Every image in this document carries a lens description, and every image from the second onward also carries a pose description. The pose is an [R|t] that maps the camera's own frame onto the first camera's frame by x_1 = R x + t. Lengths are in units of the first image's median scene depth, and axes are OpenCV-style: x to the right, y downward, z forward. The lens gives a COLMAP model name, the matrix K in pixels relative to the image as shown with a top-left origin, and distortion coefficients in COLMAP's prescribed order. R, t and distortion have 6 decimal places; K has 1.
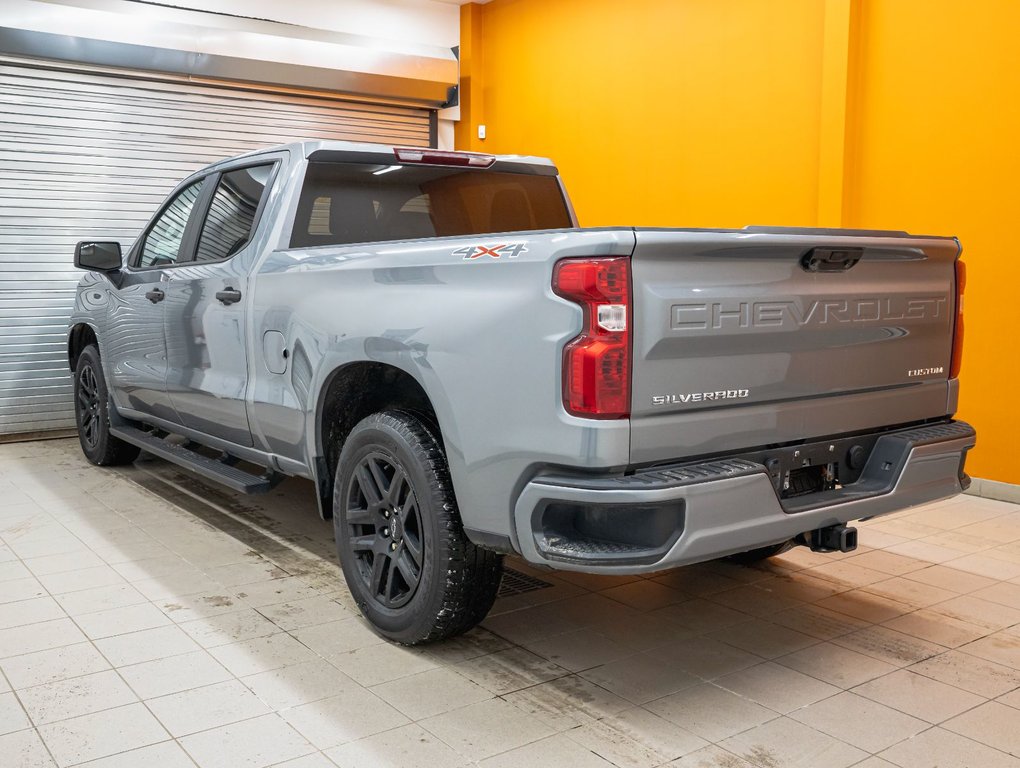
lens RADIAL K [[1027.4, 0, 509.5], [0, 1027.4, 398.5], [0, 0, 1]] dist [-0.047240, -0.002573]
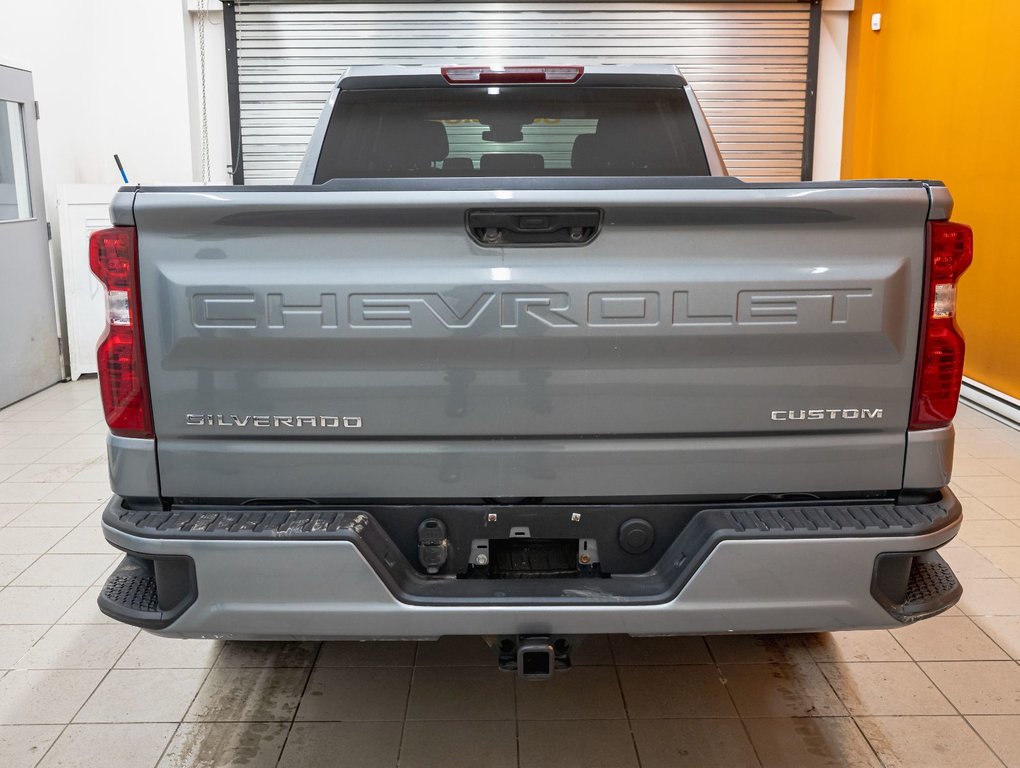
lens RADIAL K [[1015.2, 0, 510.0], [0, 1015.2, 384.0], [0, 0, 1]] dist [-0.164062, 0.396879]
pose [[0.816245, 0.117383, -0.565654, 0.618087], [-0.069947, 0.992017, 0.104926, -0.097147], [0.573455, -0.046080, 0.817940, 0.442762]]
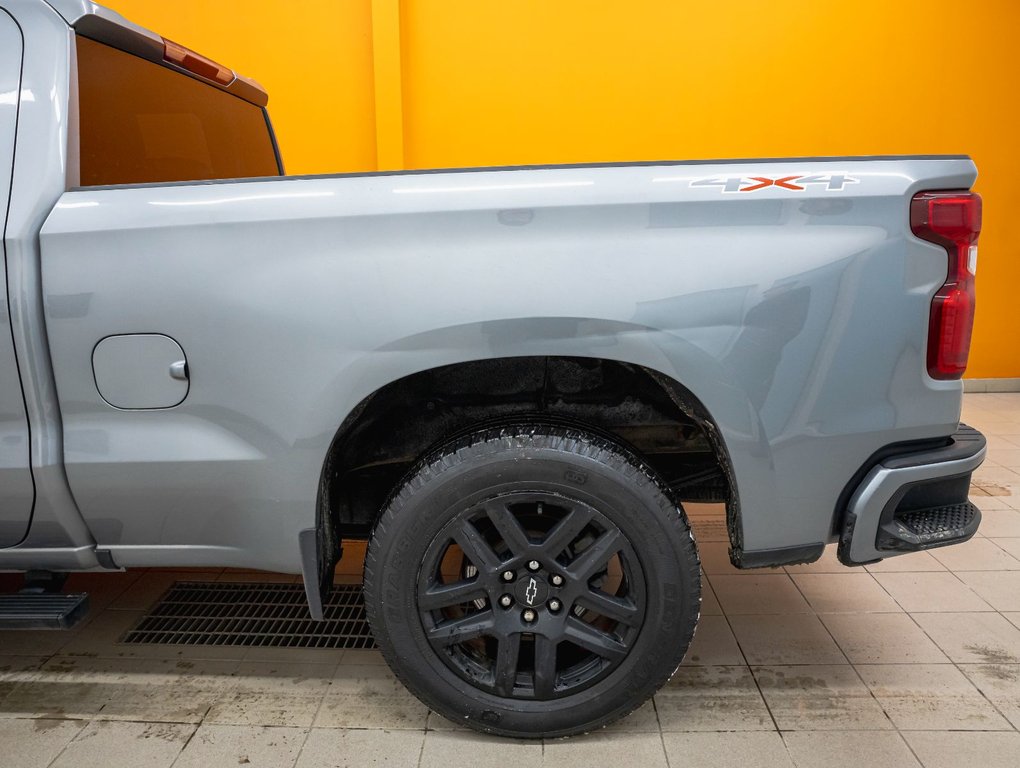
lens RADIAL K [[773.5, 0, 510.0], [0, 773.5, 384.0], [0, 0, 1]] dist [-0.114164, 0.088323]
pose [[0.625928, -0.178627, 0.759149, -0.518626], [0.124153, 0.983825, 0.129128, -0.085152], [-0.769935, 0.013426, 0.637981, 0.717549]]
